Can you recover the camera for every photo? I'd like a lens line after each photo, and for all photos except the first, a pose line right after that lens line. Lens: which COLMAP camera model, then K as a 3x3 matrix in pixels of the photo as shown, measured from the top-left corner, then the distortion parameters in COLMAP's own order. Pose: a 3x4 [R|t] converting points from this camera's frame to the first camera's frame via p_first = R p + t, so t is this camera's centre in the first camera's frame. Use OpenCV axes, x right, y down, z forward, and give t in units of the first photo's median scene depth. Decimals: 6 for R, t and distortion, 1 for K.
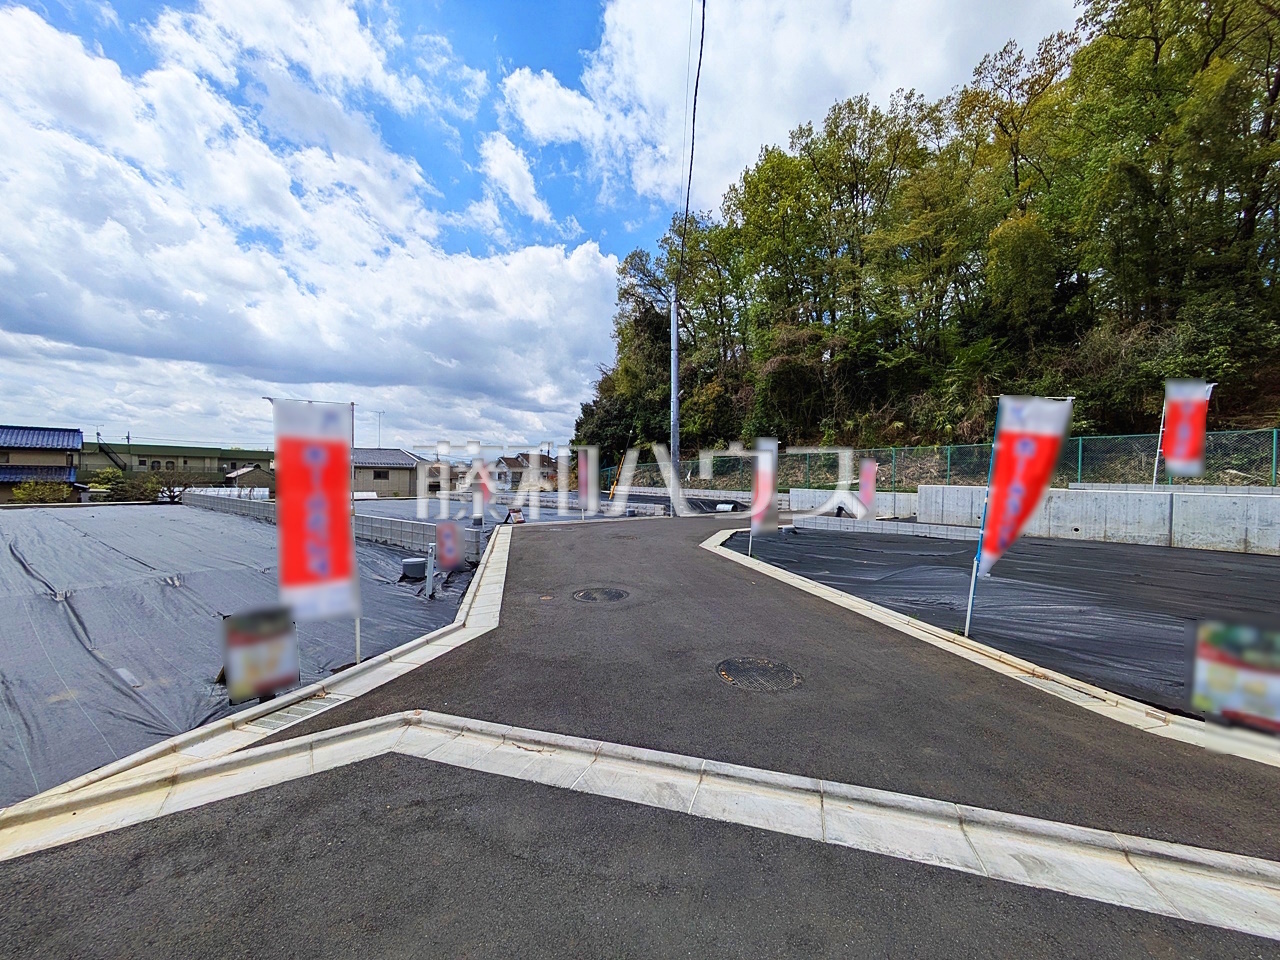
lens RADIAL K [[500.6, 0, 636.2], [0, 500.6, 480.4], [0, 0, 1]] dist [0.001528, 0.000829]
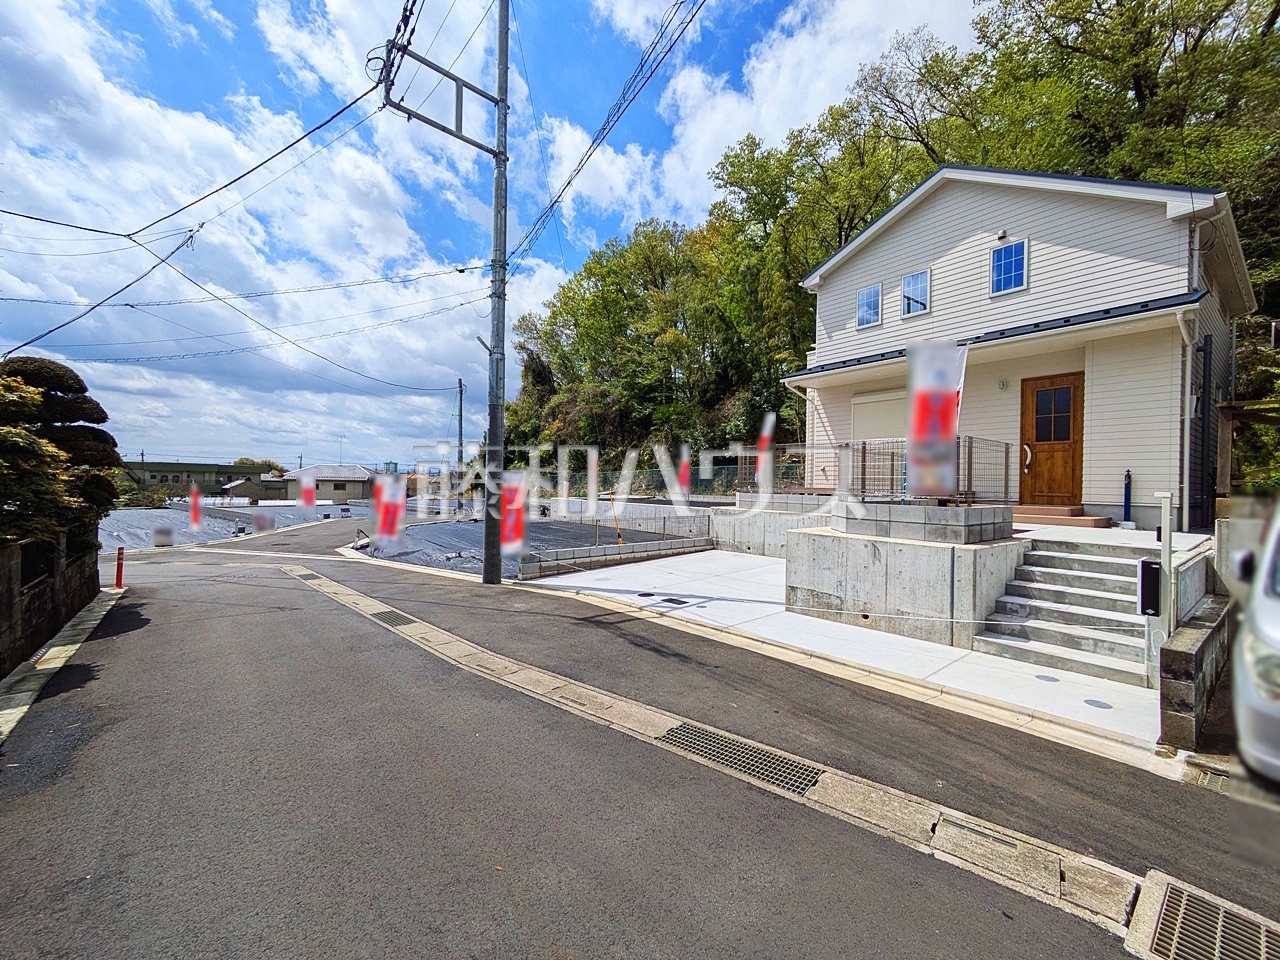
lens RADIAL K [[500.6, 0, 636.2], [0, 500.6, 480.4], [0, 0, 1]] dist [0.001528, 0.000829]
pose [[0.999853, -0.006188, -0.015992, 0.451564], [0.006004, 0.999915, -0.011563, -0.012763], [0.016062, 0.011465, 0.999805, -0.432888]]
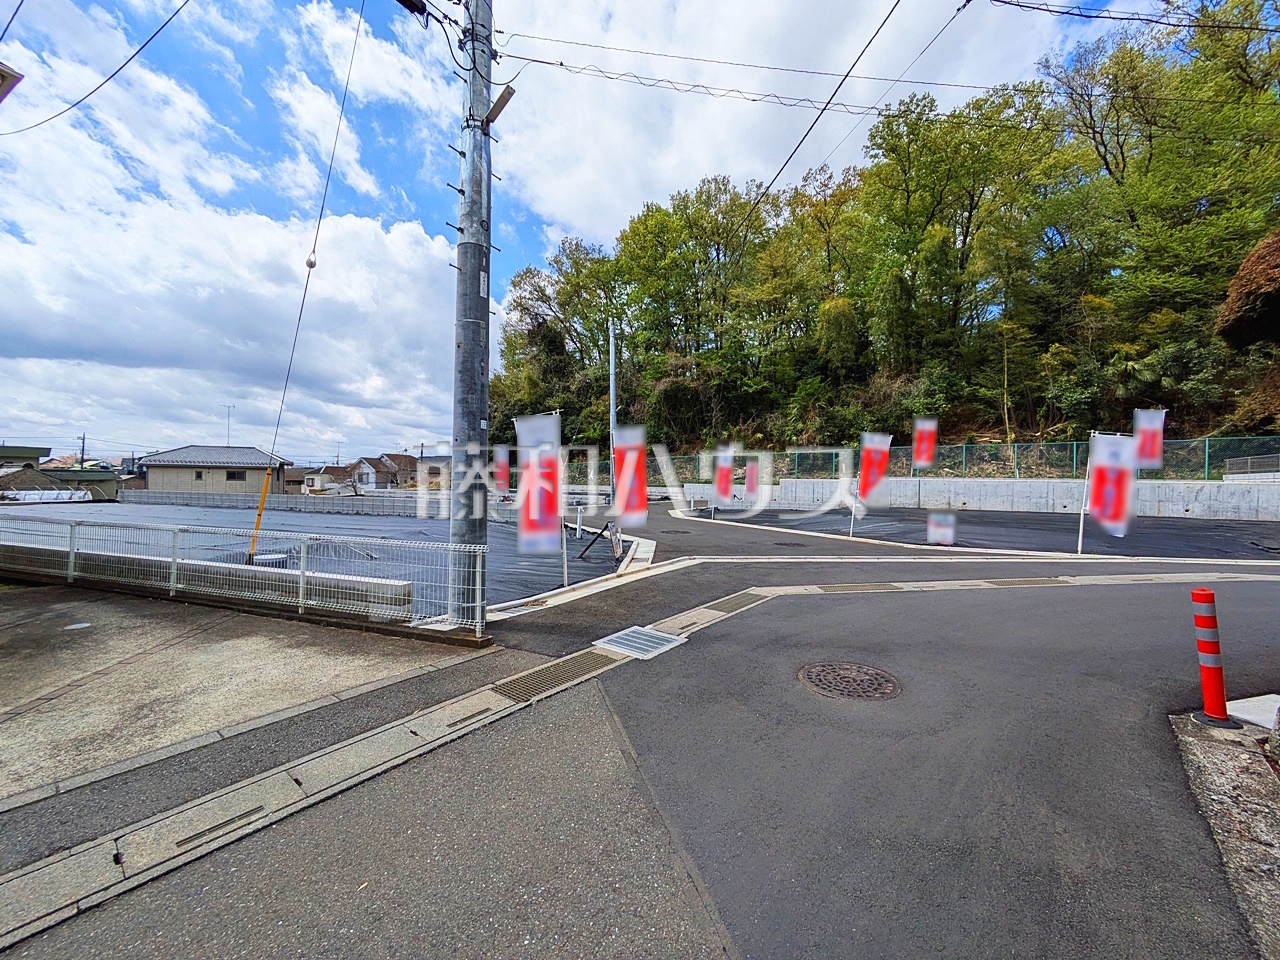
lens RADIAL K [[510.2, 0, 628.5], [0, 510.2, 479.0], [0, 0, 1]] dist [0.002537, 0.000272]
pose [[0.955554, -0.004582, 0.294782, -0.181335], [0.006558, 0.999962, -0.005717, 0.009192], [-0.294744, 0.007396, 0.955547, -0.172574]]
